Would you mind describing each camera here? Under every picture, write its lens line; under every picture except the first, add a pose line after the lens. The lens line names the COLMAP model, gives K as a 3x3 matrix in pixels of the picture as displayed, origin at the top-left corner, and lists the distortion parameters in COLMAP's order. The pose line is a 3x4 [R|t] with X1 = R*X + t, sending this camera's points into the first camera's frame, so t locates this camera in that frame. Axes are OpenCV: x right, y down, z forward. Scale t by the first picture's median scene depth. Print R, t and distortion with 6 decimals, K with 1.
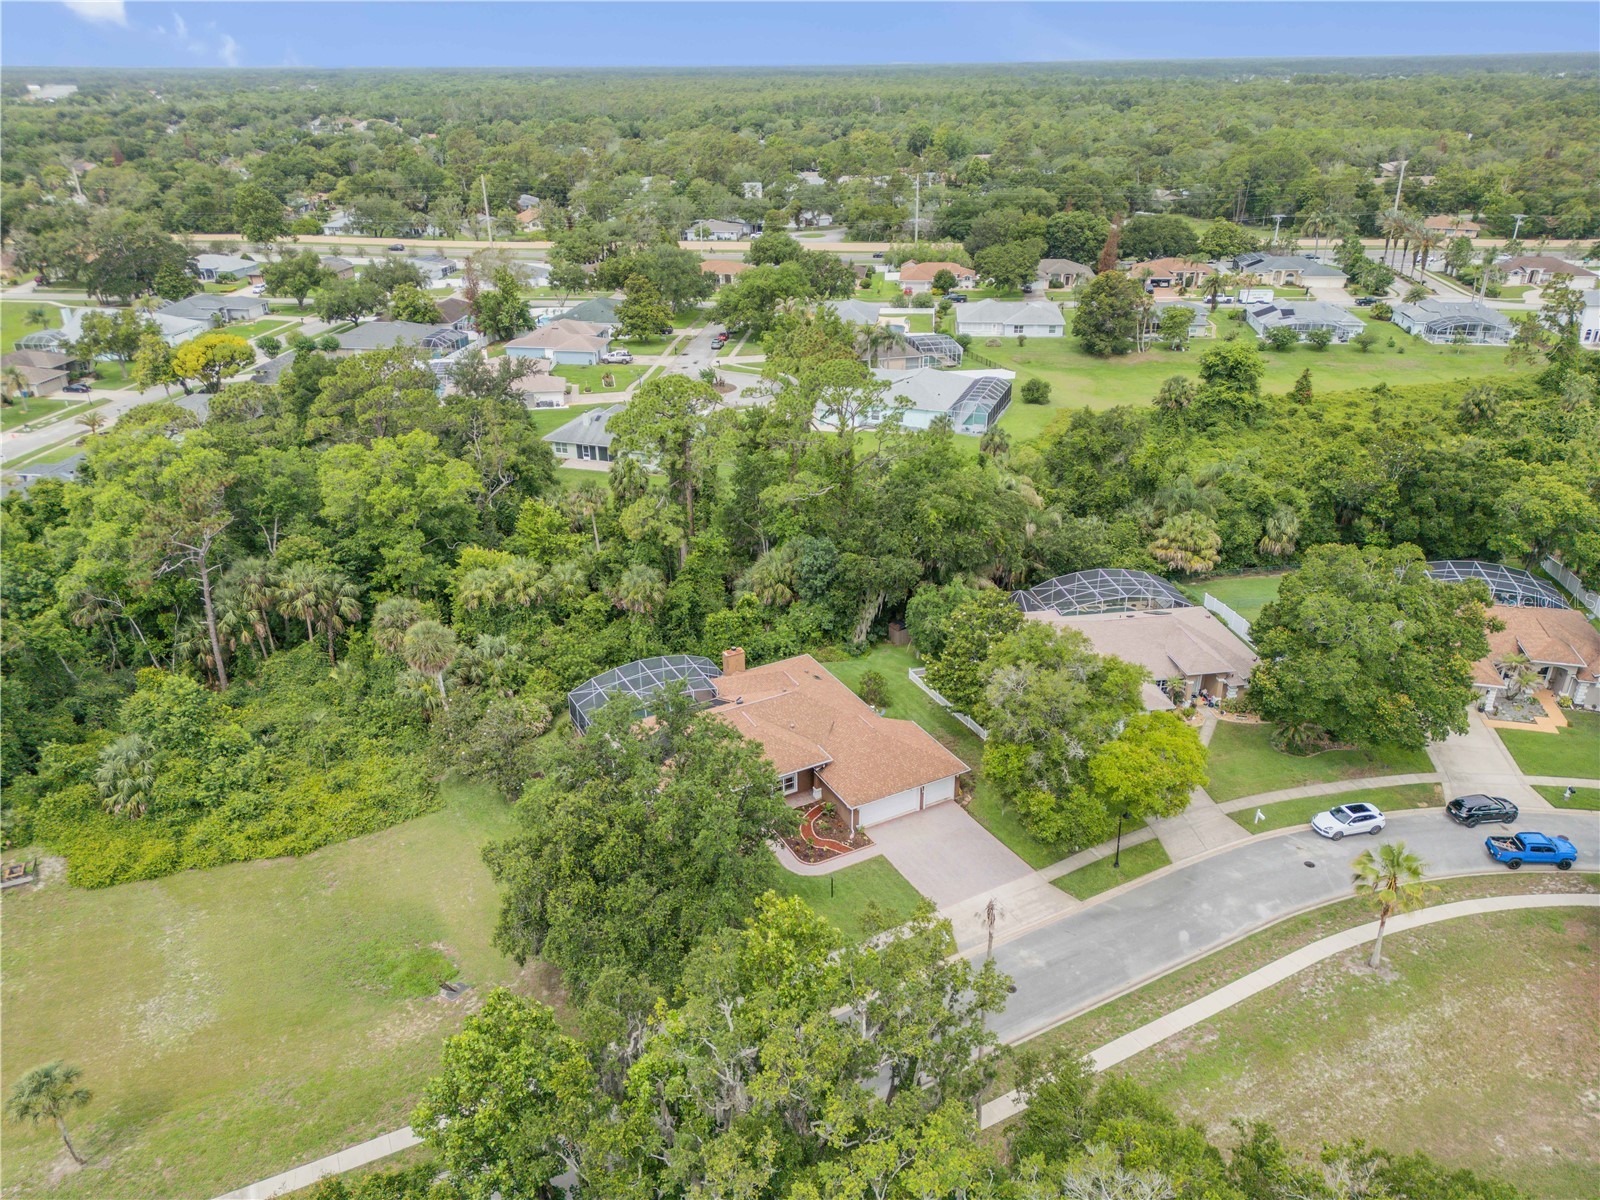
lens RADIAL K [[1122.5, 0, 800.0], [0, 1122.5, 600.0], [0, 0, 1]] dist [0.087484, -0.092328]
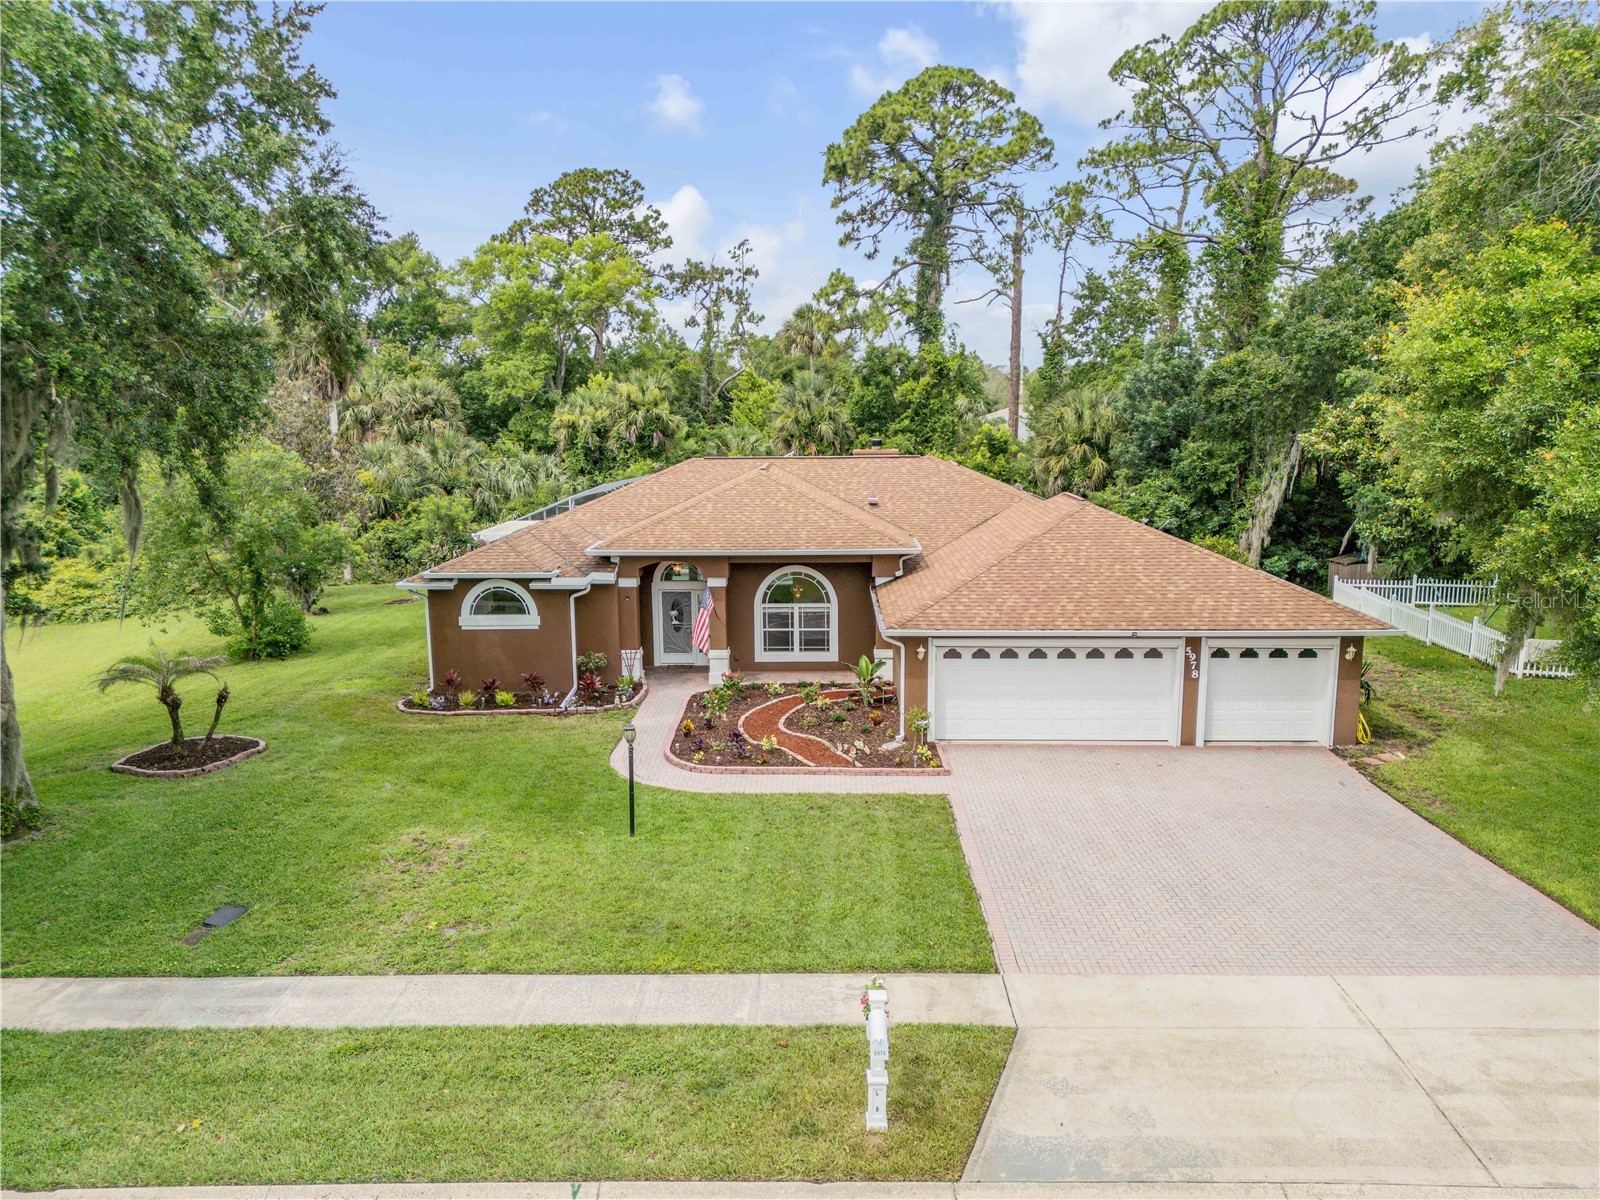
lens RADIAL K [[1122.5, 0, 800.0], [0, 1122.5, 600.0], [0, 0, 1]] dist [0.087484, -0.092328]
pose [[0.866702, 0.087659, -0.491064, 0.125488], [-0.211740, 0.955999, -0.203056, 0.180309], [0.451657, 0.279967, 0.847127, 0.555205]]
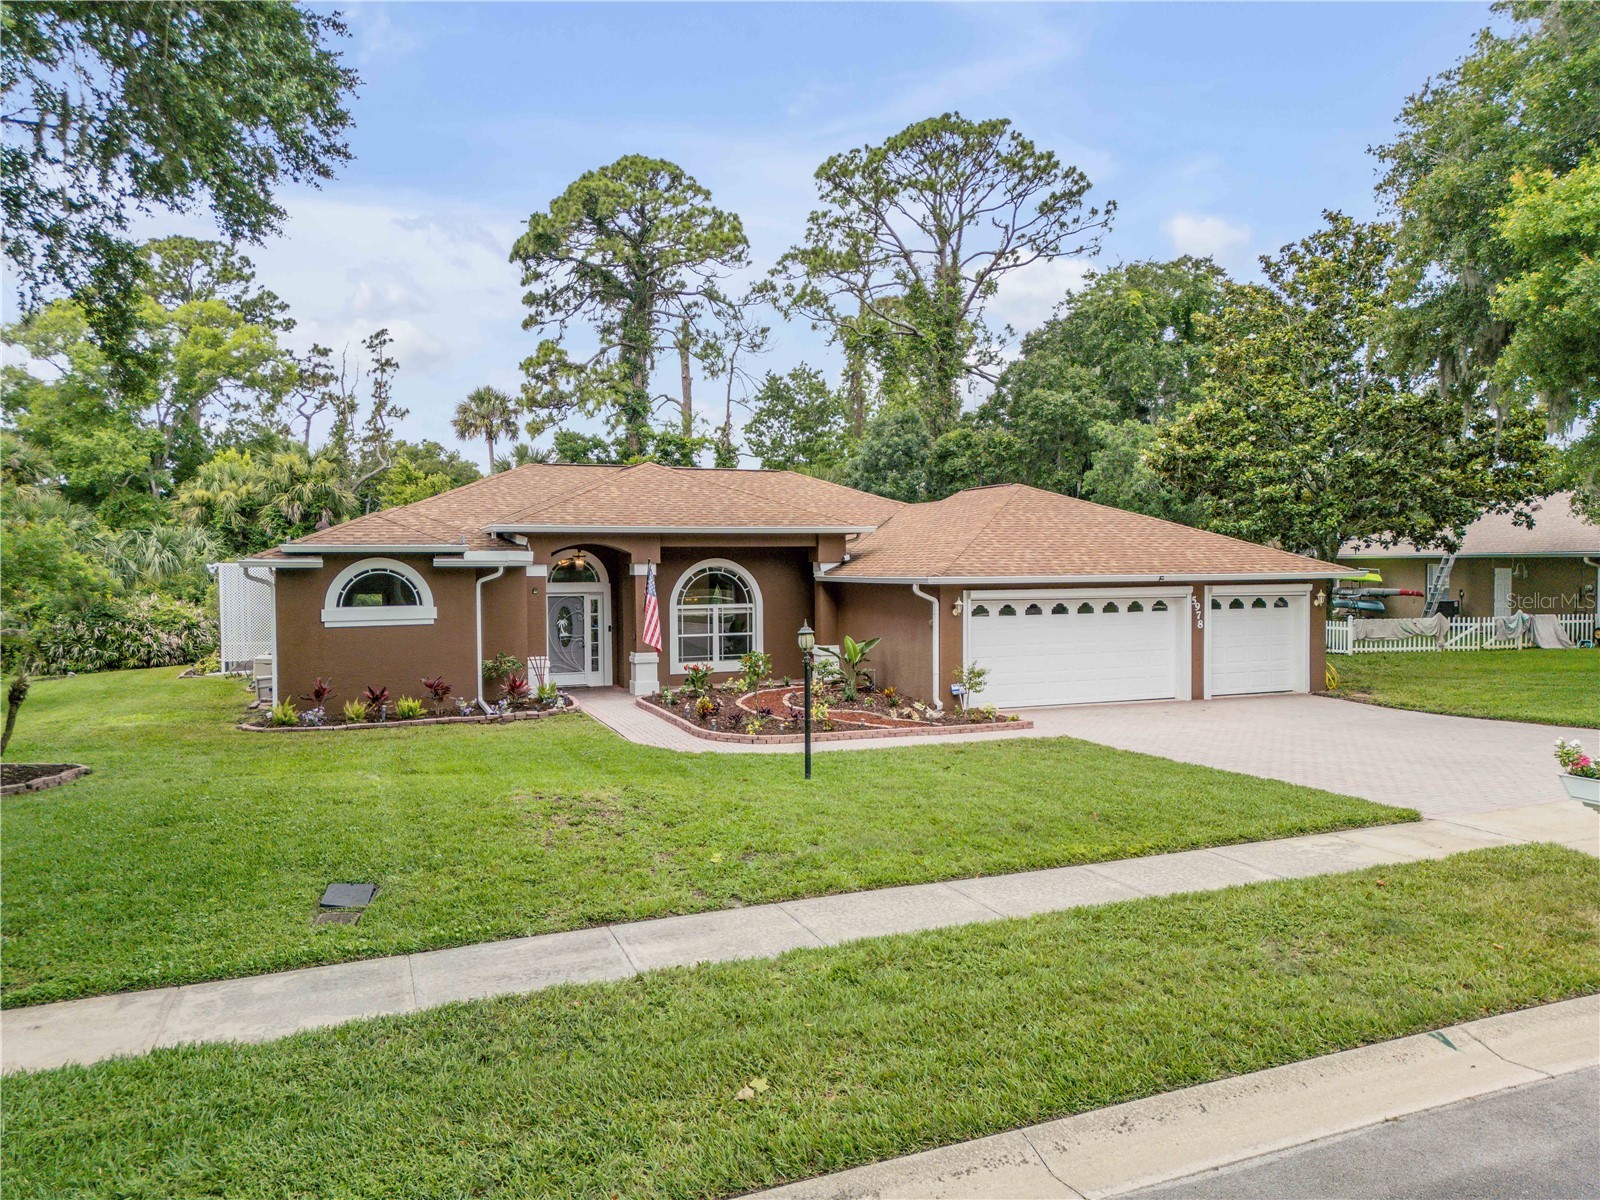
lens RADIAL K [[1122.5, 0, 800.0], [0, 1122.5, 600.0], [0, 0, 1]] dist [0.087484, -0.092328]
pose [[0.993024, 0.003064, -0.117875, 0.034628], [-0.049808, 0.917001, -0.395762, 0.218420], [0.106879, 0.398872, 0.910757, 0.573069]]
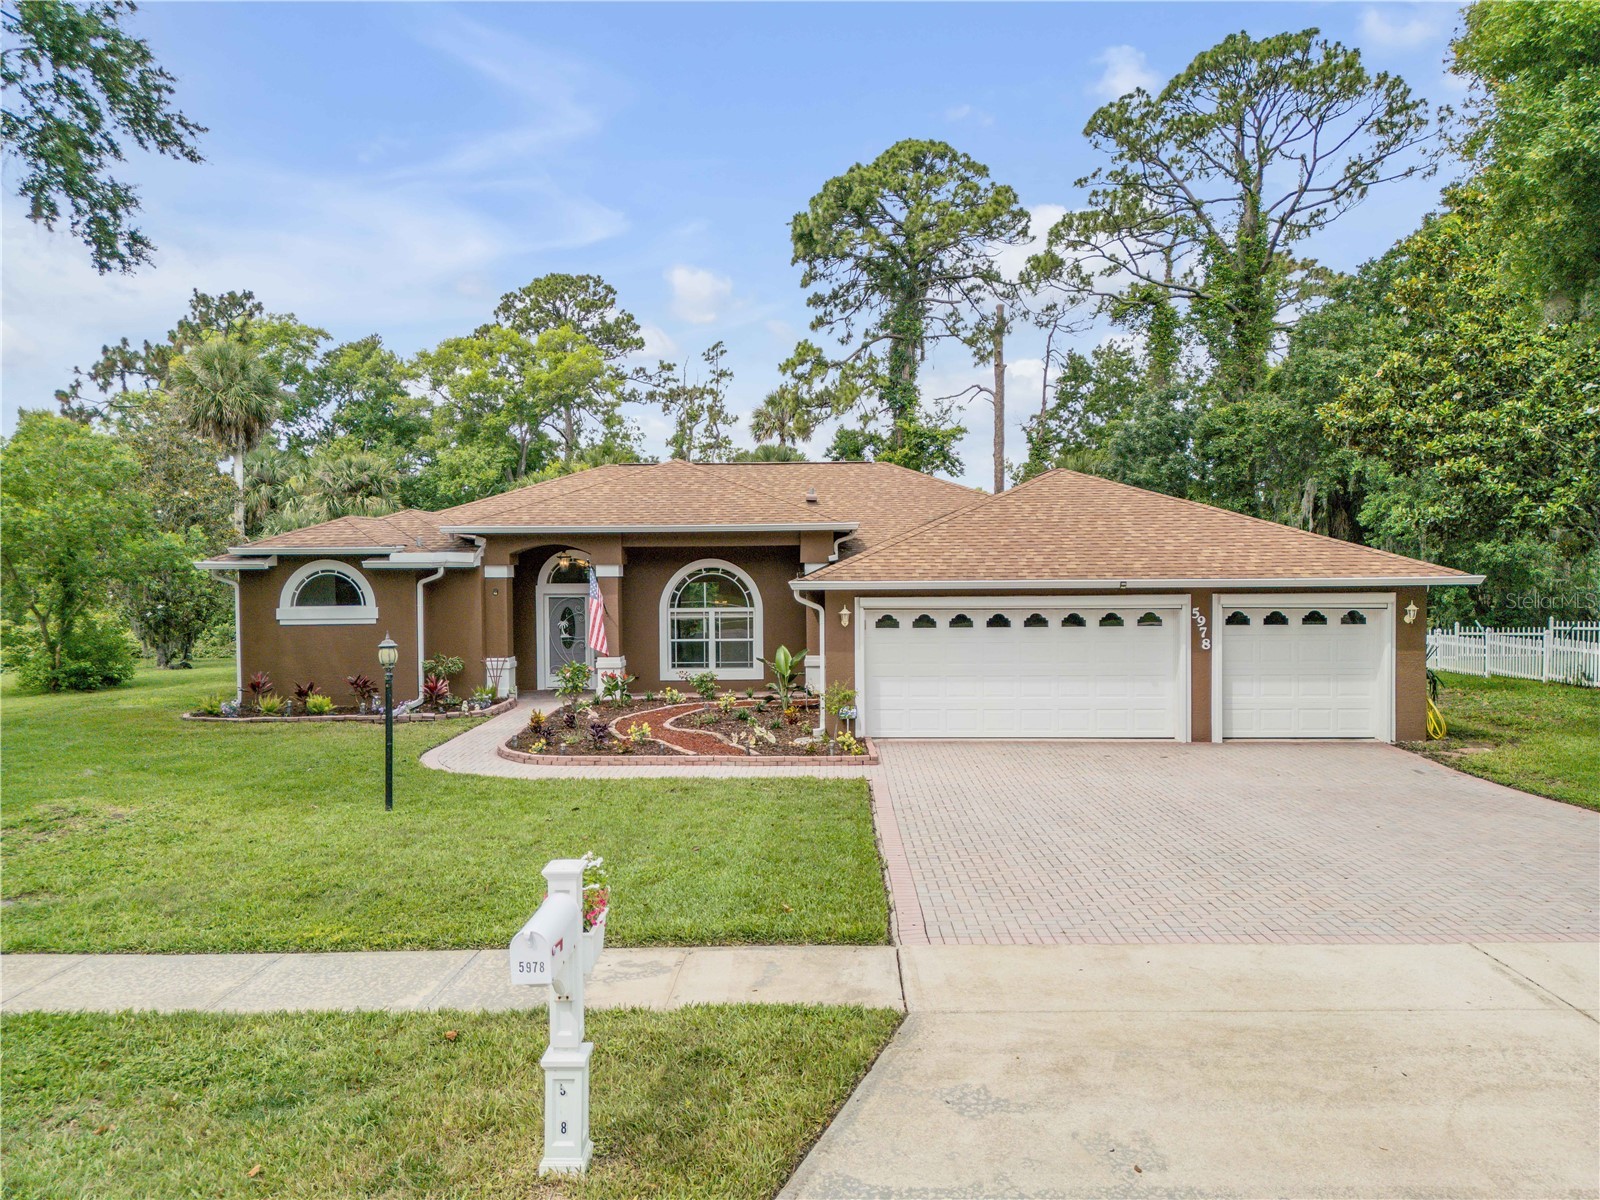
lens RADIAL K [[1122.5, 0, 800.0], [0, 1122.5, 600.0], [0, 0, 1]] dist [0.087484, -0.092328]
pose [[0.865354, 0.015896, -0.500909, 0.116838], [-0.212672, 0.916687, -0.338314, 0.196235], [0.453799, 0.399291, 0.796639, 0.617975]]
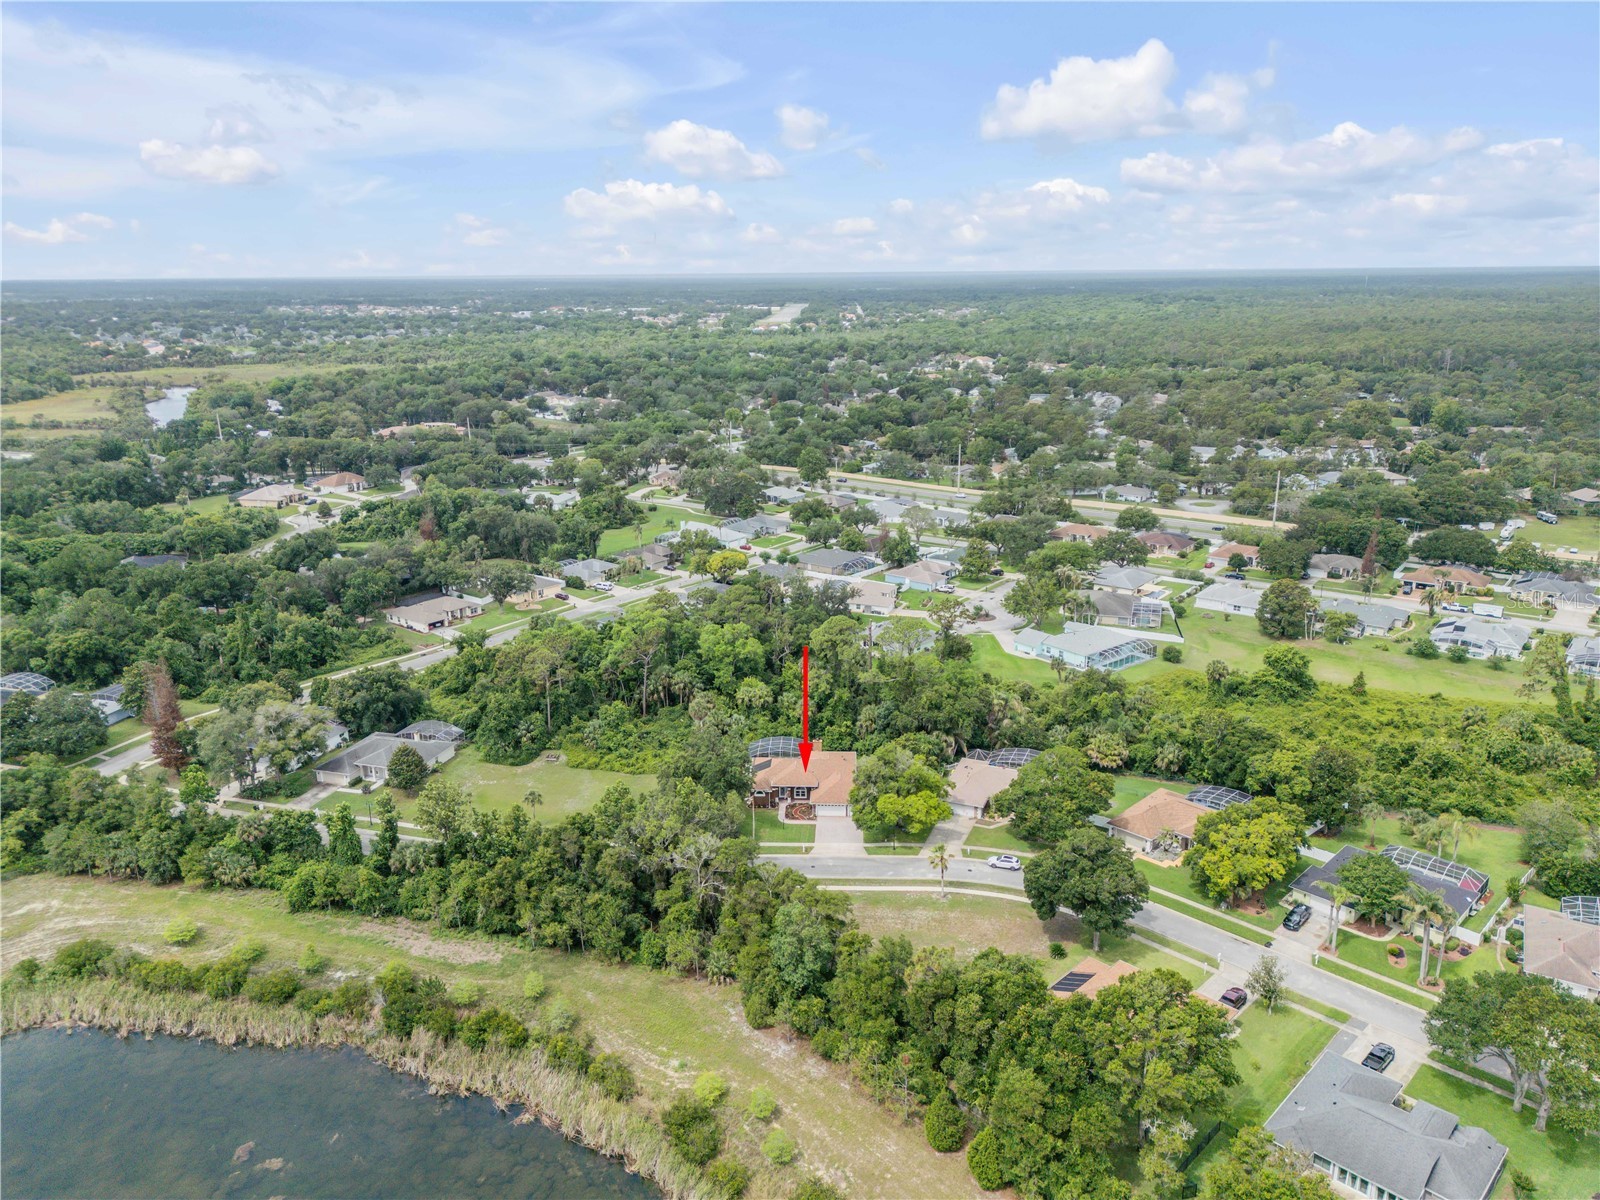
lens RADIAL K [[1122.5, 0, 800.0], [0, 1122.5, 600.0], [0, 0, 1]] dist [0.087484, -0.092328]
pose [[0.857923, 0.143625, -0.493295, 0.877883], [-0.218488, 0.970979, -0.097281, -0.001146], [0.465007, 0.191239, 0.864405, -0.909781]]
